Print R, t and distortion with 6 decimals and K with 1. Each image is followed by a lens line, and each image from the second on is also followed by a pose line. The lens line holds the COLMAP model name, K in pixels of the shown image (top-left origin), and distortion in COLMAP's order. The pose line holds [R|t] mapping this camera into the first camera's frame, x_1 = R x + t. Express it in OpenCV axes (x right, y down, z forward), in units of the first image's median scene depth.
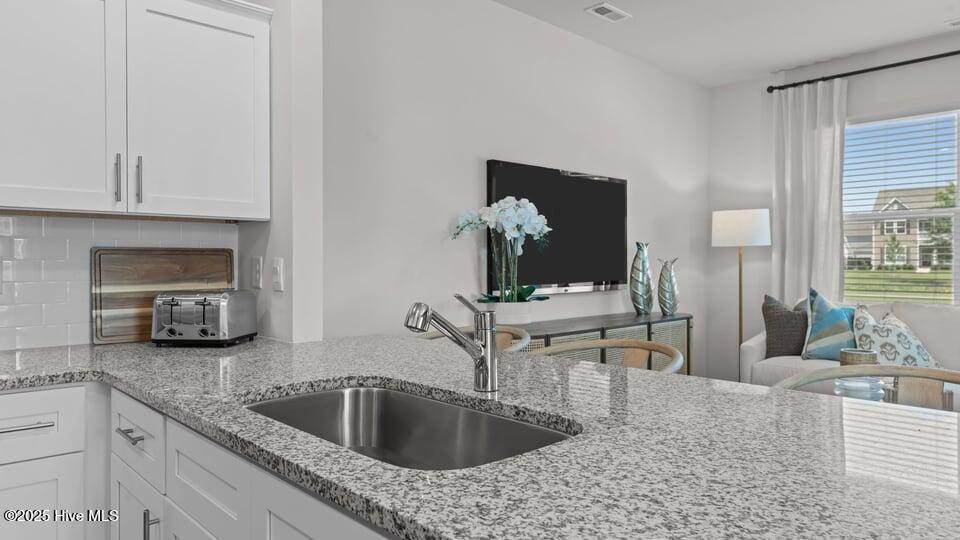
lens RADIAL K [[634.8, 0, 480.0], [0, 634.8, 270.0], [0, 0, 1]] dist [0.002915, 0.000624]
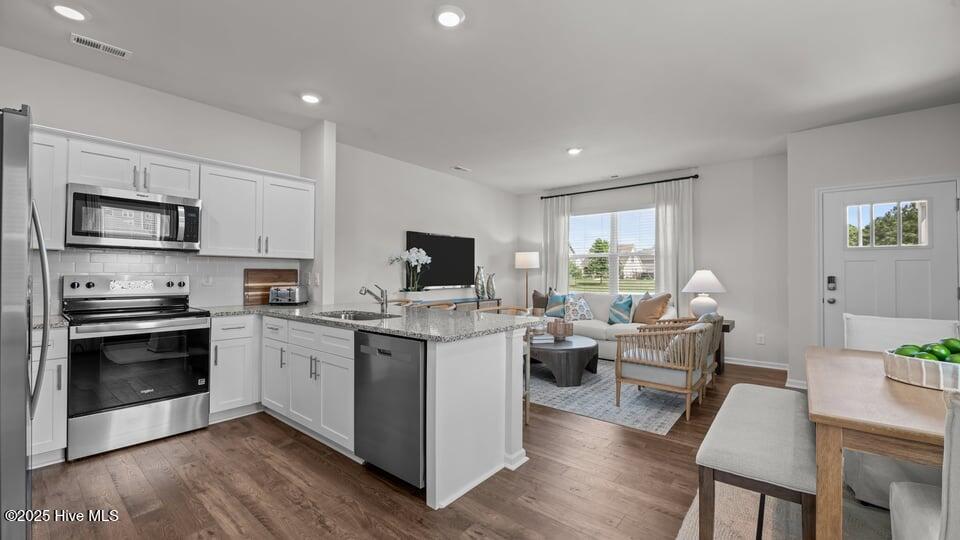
lens RADIAL K [[386.0, 0, 477.8], [0, 386.0, 272.5], [0, 0, 1]] dist [-0.001402, -0.000081]
pose [[0.992282, 0.006700, 0.123821, 0.103383], [-0.004688, 0.999852, -0.016534, 0.001223], [-0.123913, 0.015826, 0.992167, -0.472031]]
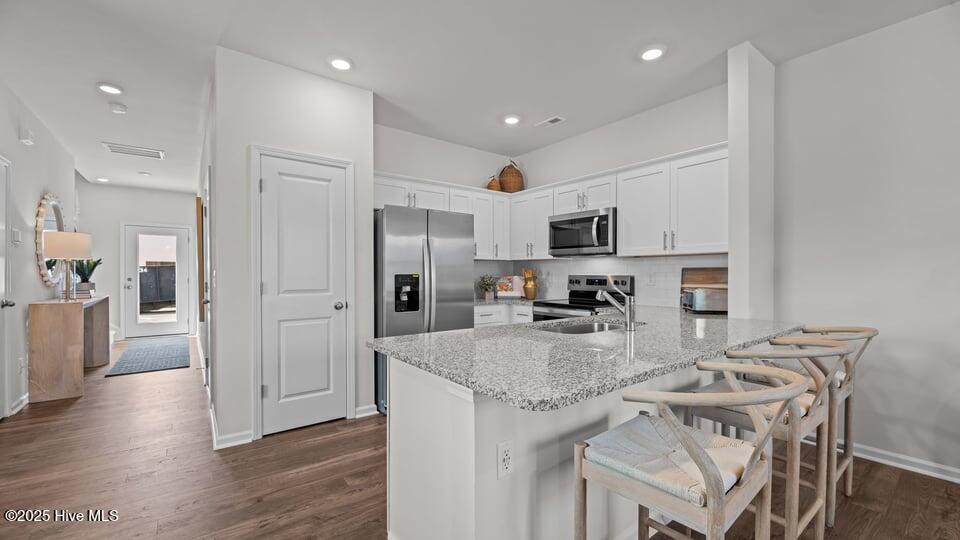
lens RADIAL K [[386.0, 0, 477.8], [0, 386.0, 272.5], [0, 0, 1]] dist [-0.001402, -0.000081]
pose [[-0.103794, -0.000098, -0.994599, 0.595435], [-0.011896, 0.999929, 0.001143, -0.006865], [0.994528, 0.011950, -0.103788, 0.246522]]
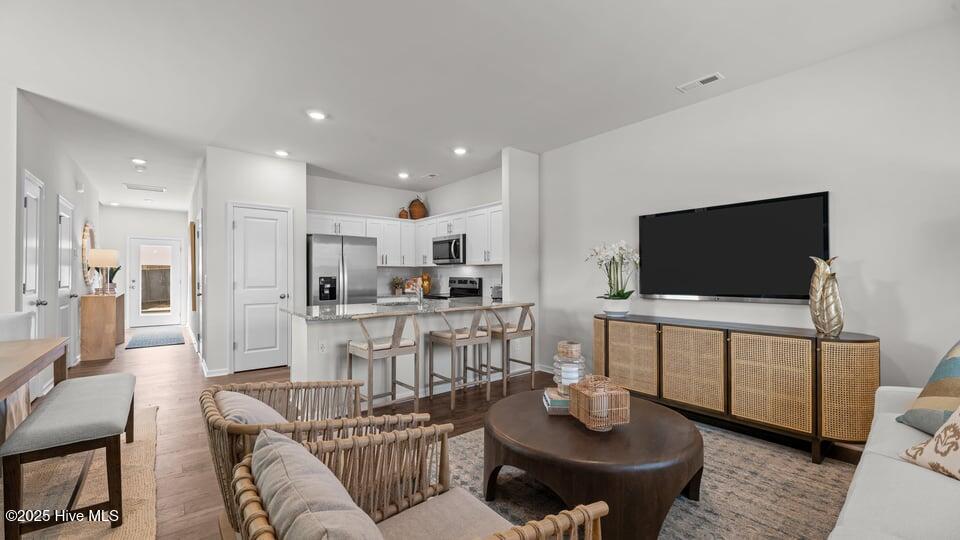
lens RADIAL K [[386.0, 0, 477.8], [0, 386.0, 272.5], [0, 0, 1]] dist [-0.001402, -0.000081]
pose [[-0.075345, -0.005816, -0.997141, 1.121392], [-0.010481, 0.999932, -0.005040, -0.014319], [0.997102, 0.010072, -0.075401, 0.664848]]
